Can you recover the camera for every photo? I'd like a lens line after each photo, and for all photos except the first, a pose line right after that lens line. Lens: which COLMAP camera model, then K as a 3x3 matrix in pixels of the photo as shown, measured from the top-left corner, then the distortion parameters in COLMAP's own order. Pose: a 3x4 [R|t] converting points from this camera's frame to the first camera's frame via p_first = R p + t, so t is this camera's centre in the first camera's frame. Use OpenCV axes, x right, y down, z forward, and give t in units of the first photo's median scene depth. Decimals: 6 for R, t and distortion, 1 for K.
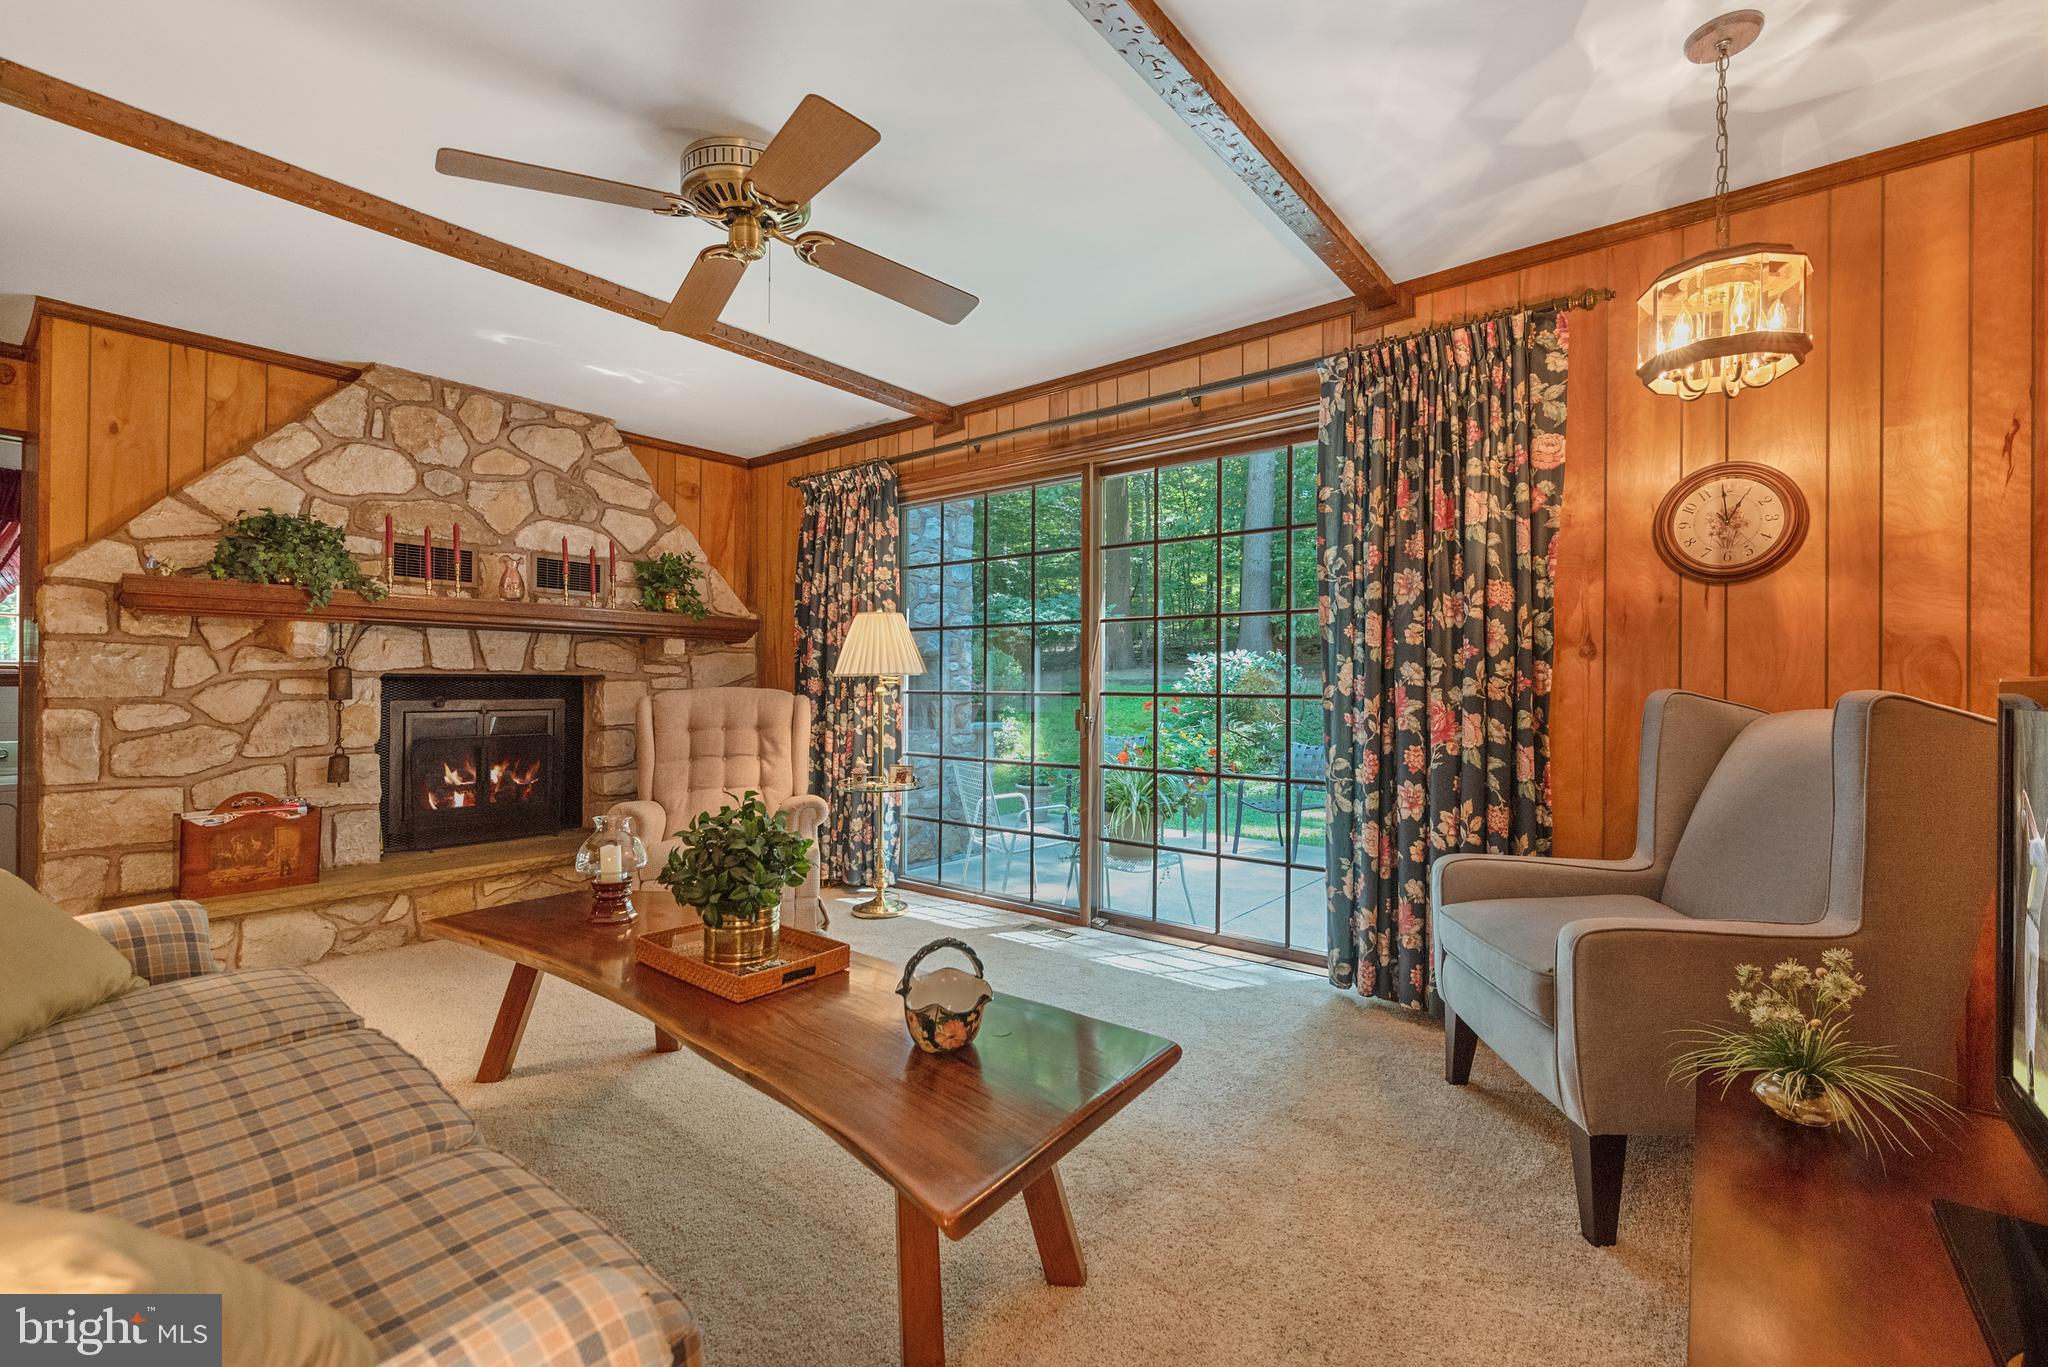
lens RADIAL K [[887.1, 0, 1024.0], [0, 887.1, 683.5], [0, 0, 1]] dist [0.000794, 0.000109]
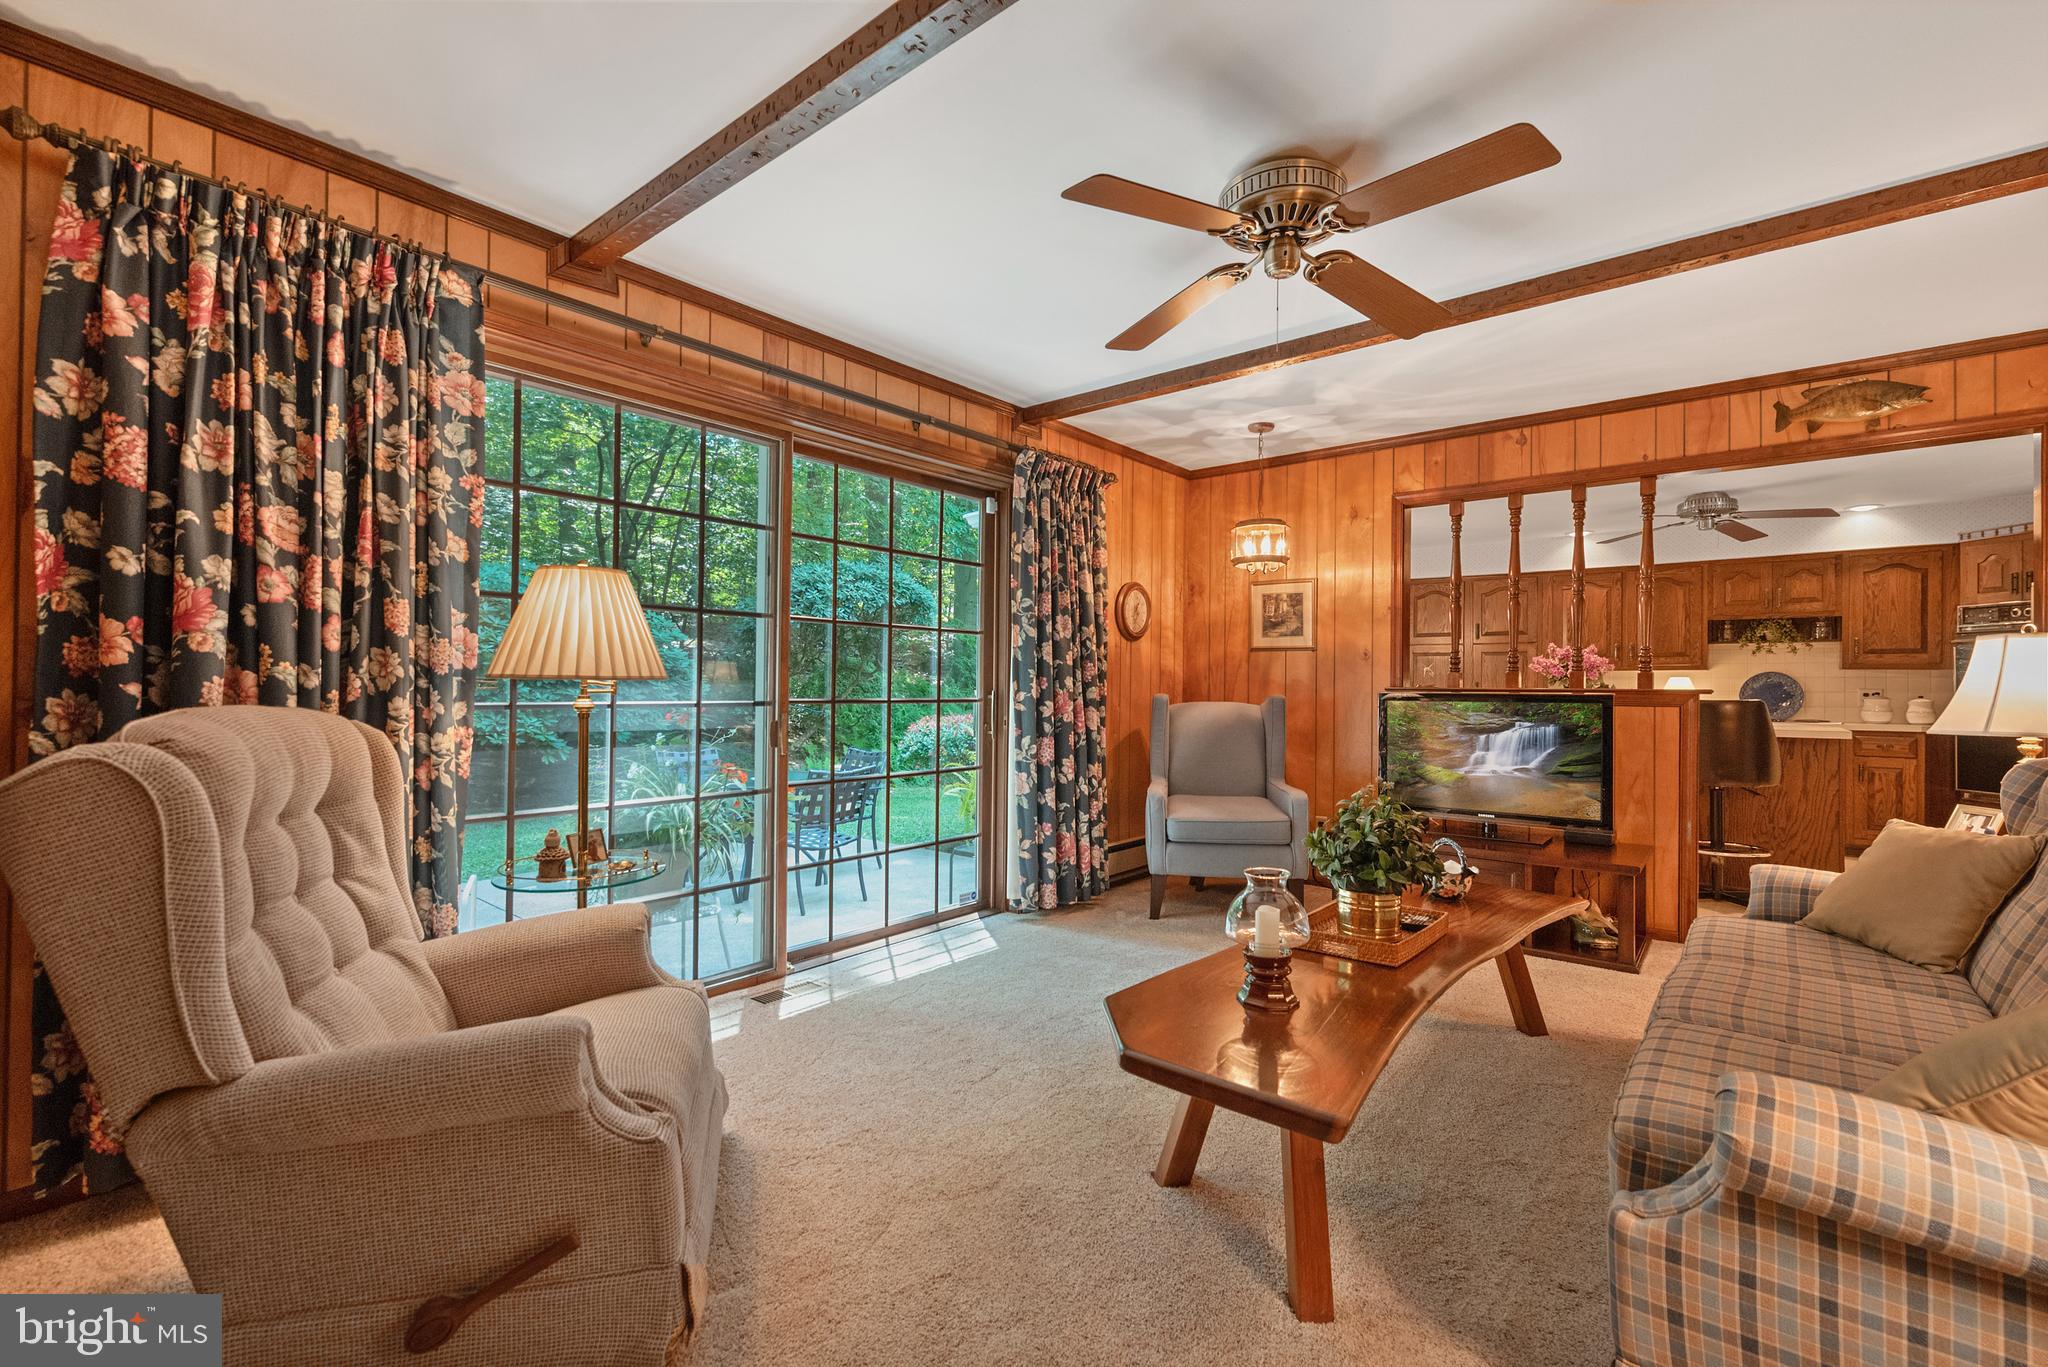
lens RADIAL K [[887.1, 0, 1024.0], [0, 887.1, 683.5], [0, 0, 1]] dist [0.000794, 0.000109]
pose [[0.019902, 0.001287, 0.999801, -0.958128], [-0.008615, 0.999962, -0.001116, -0.009152], [-0.999765, -0.008591, 0.019913, 0.930212]]
